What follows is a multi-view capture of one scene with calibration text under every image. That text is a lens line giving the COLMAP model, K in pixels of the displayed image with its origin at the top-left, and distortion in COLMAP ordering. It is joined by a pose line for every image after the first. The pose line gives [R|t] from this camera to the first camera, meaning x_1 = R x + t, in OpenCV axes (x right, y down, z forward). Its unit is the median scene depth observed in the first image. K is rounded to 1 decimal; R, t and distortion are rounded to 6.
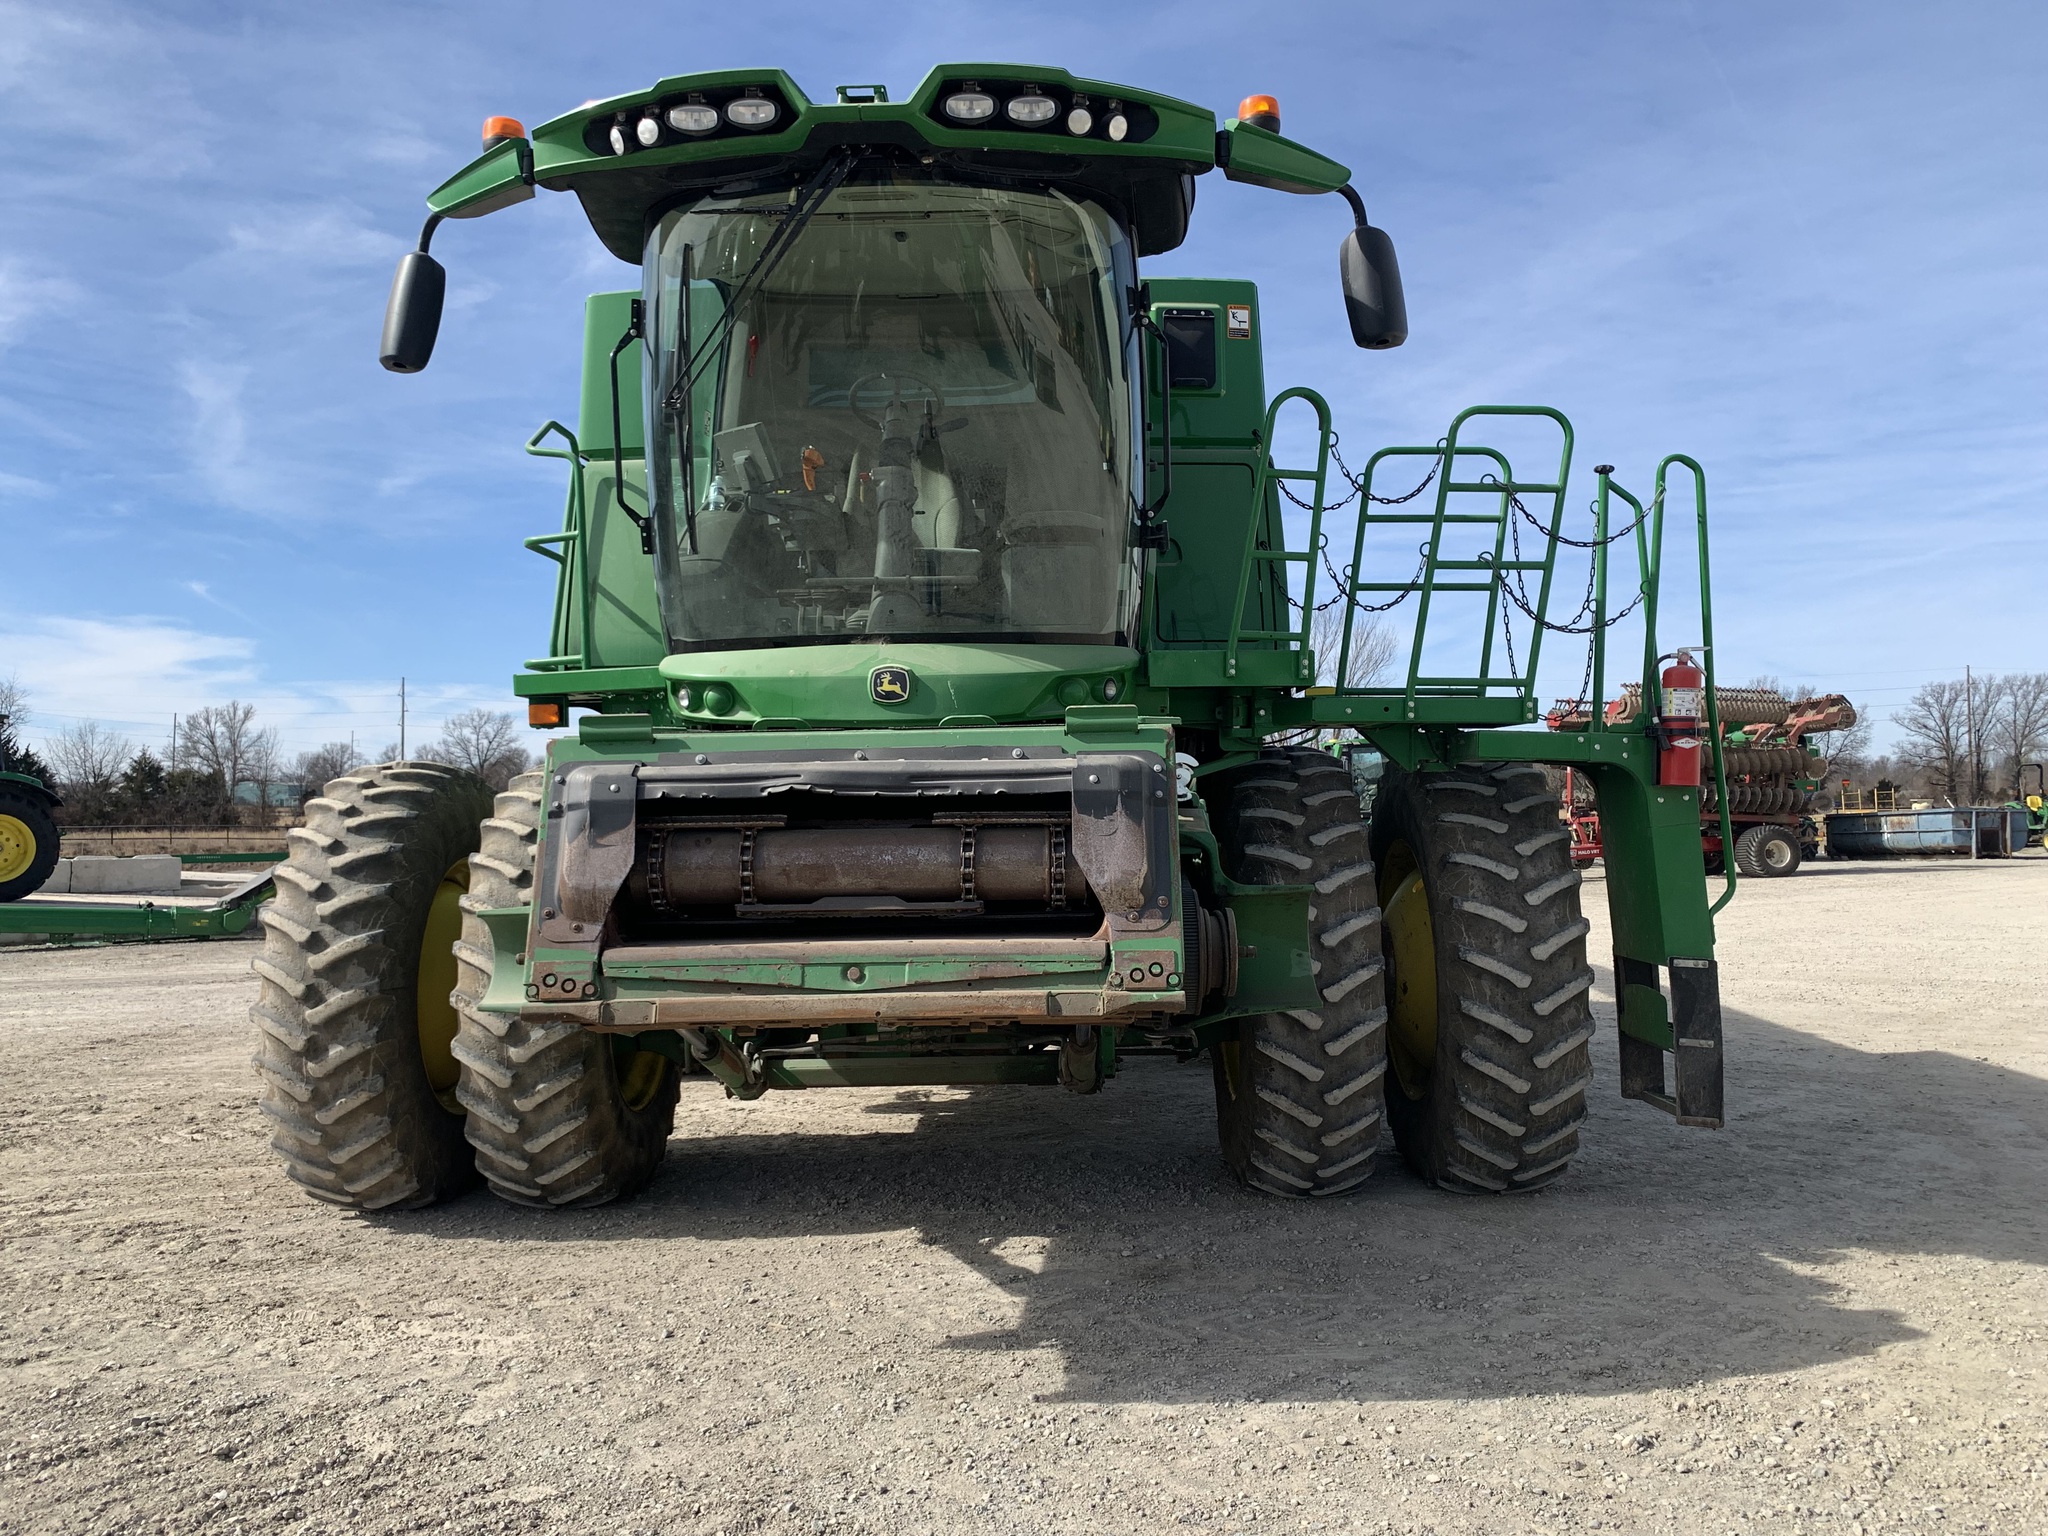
lens RADIAL K [[1568.9, 0, 1031.4], [0, 1568.9, 759.7], [0, 0, 1]] dist [0.039068, -0.058623]
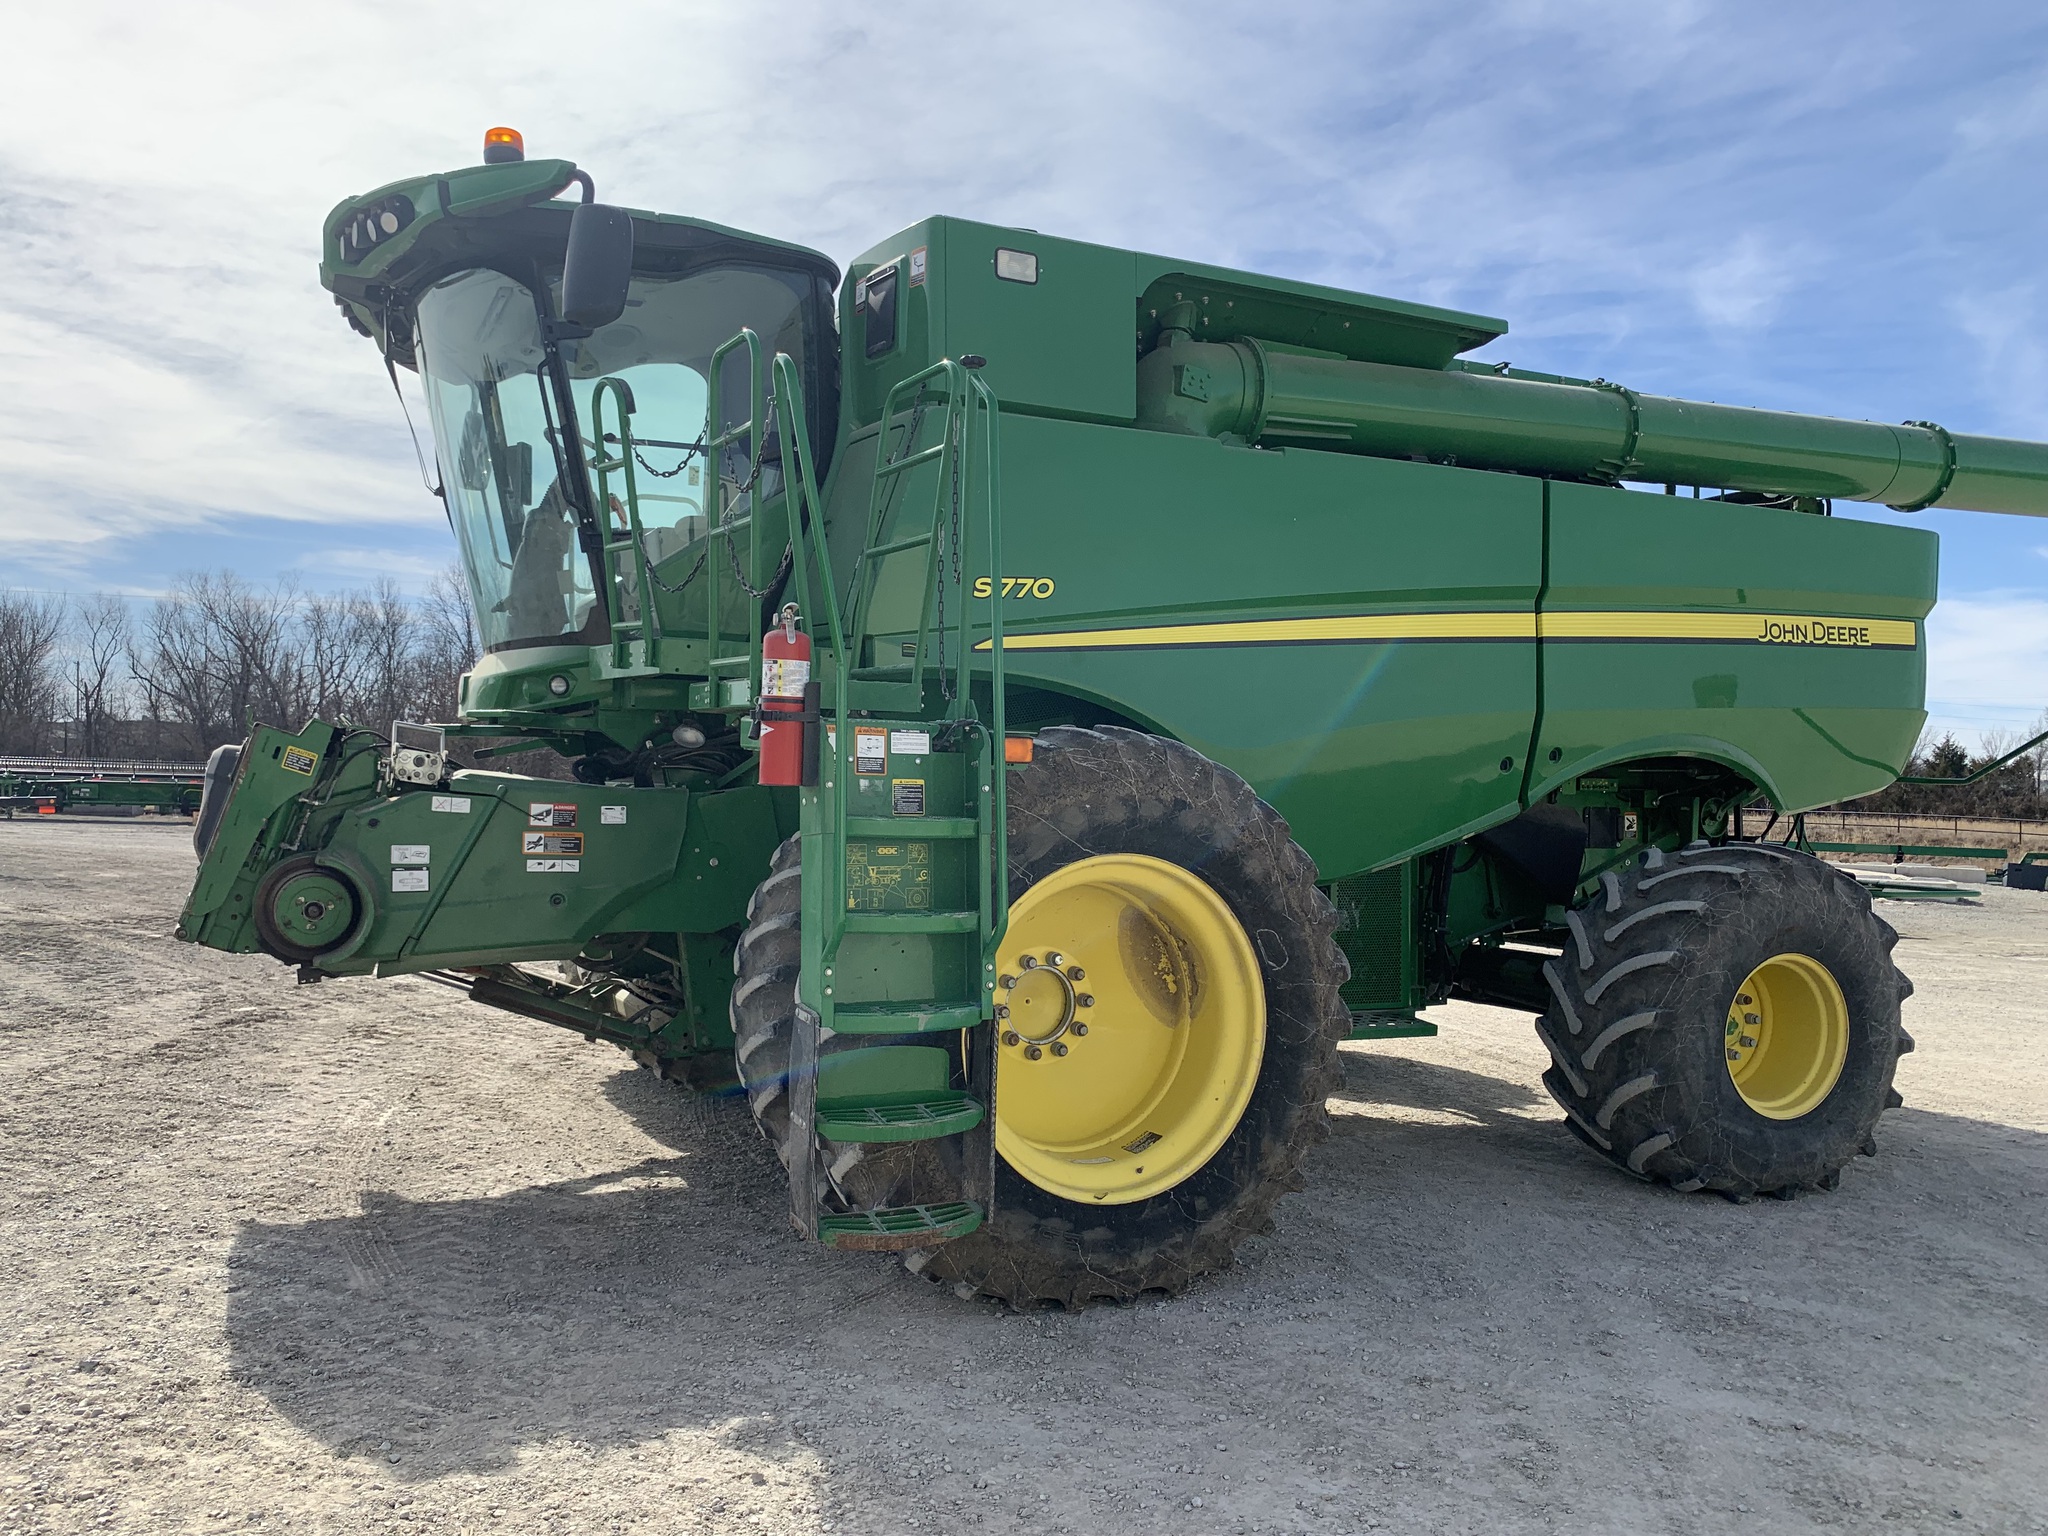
lens RADIAL K [[1568.9, 0, 1006.8], [0, 1568.9, 768.5], [0, 0, 1]] dist [0.039068, -0.058623]
pose [[0.441289, 0.013263, -0.897267, 1.204700], [-0.001436, 0.999900, 0.014074, -0.001623], [0.897364, -0.004922, 0.441264, 0.793990]]
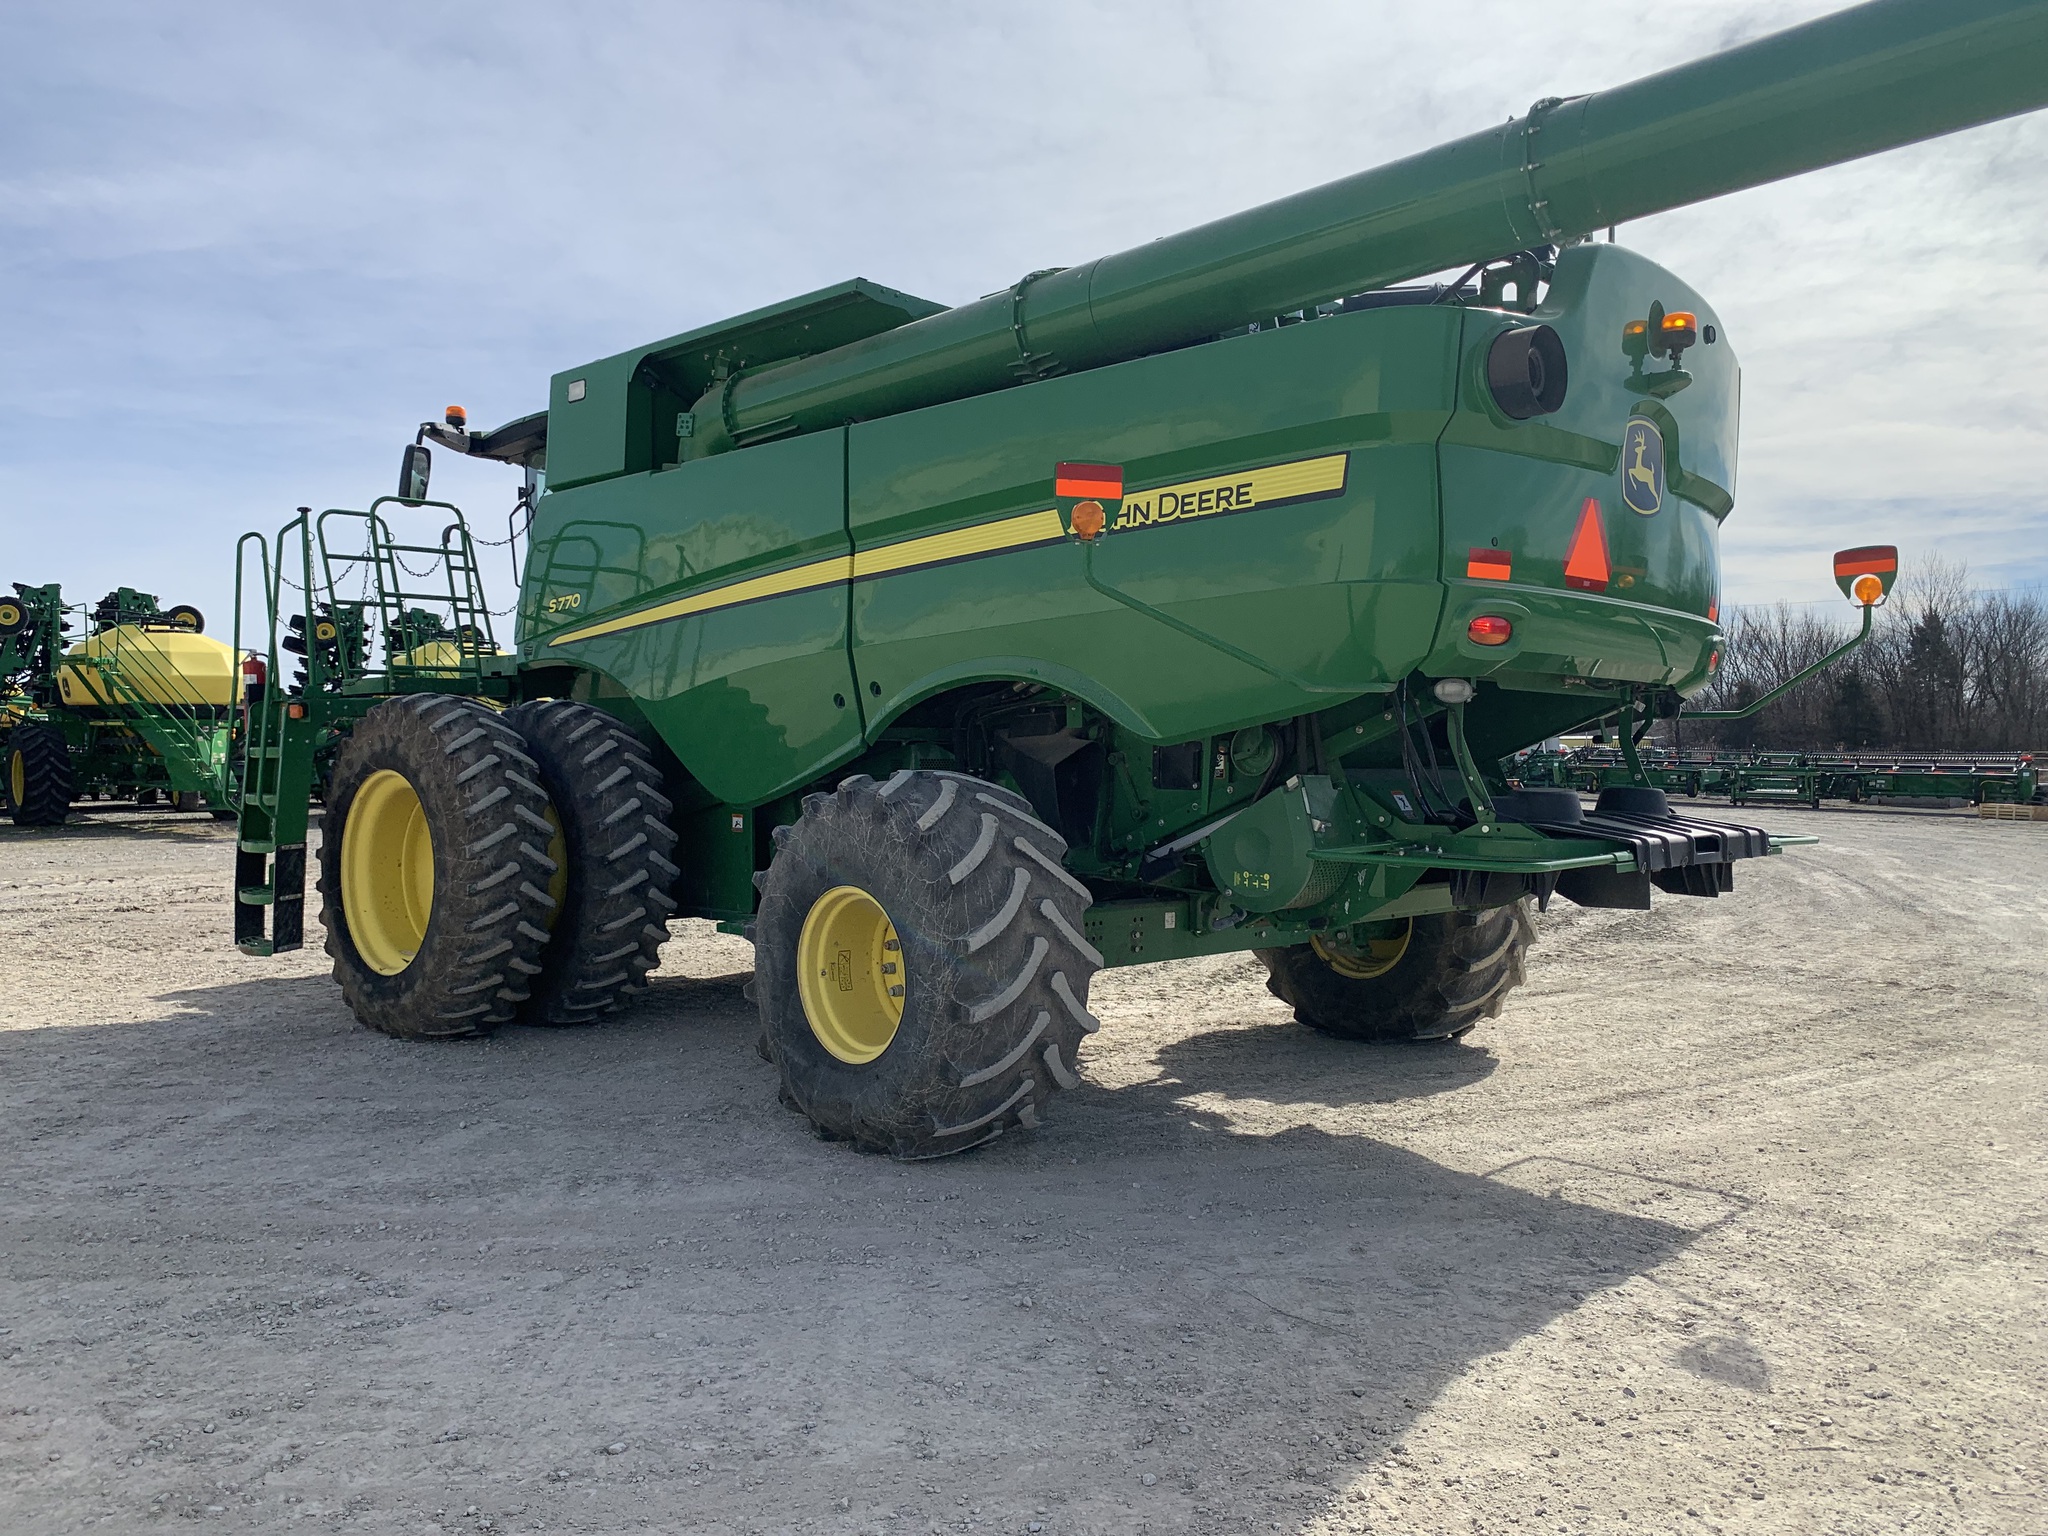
lens RADIAL K [[1568.9, 0, 986.8], [0, 1568.9, 771.7], [0, 0, 1]] dist [0.039068, -0.058623]
pose [[-0.688668, 0.016055, -0.724899, 1.132097], [0.023721, 0.999719, -0.000394, 0.079878], [0.724688, -0.017467, -0.688855, 2.810083]]
